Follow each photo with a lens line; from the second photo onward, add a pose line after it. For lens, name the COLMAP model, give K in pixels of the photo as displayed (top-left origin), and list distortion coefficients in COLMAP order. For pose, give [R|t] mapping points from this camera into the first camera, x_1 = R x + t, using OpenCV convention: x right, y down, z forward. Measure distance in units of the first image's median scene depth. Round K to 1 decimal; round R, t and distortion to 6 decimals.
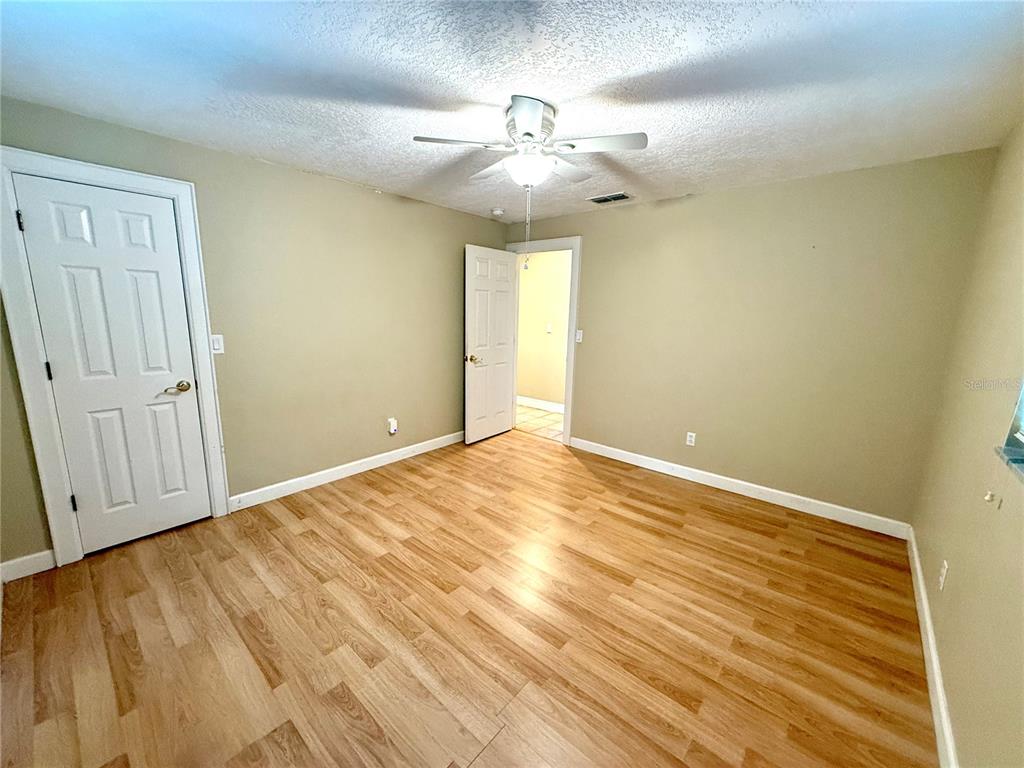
lens RADIAL K [[407.3, 0, 509.1], [0, 407.3, 384.0], [0, 0, 1]] dist [-0.001871, -0.000270]
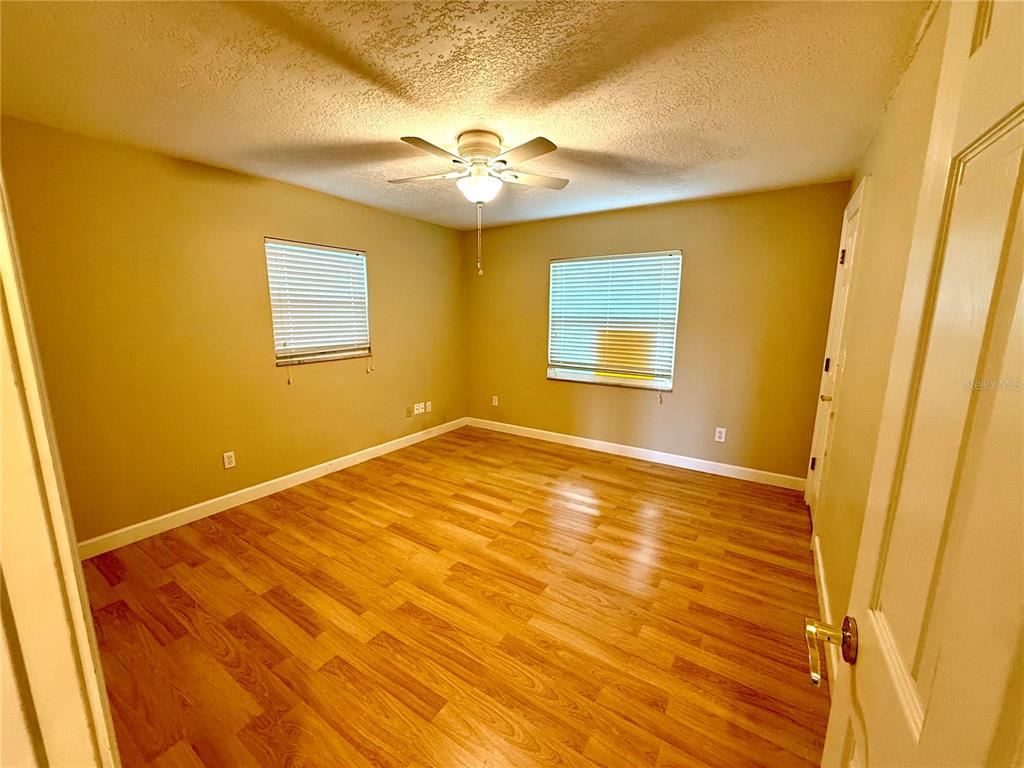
lens RADIAL K [[407.3, 0, 509.1], [0, 407.3, 384.0], [0, 0, 1]] dist [-0.001871, -0.000270]
pose [[-0.990907, -0.002064, -0.134530, 0.107777], [-0.049373, 0.935706, 0.349308, -0.377200], [0.125159, 0.352774, -0.927300, 2.055283]]
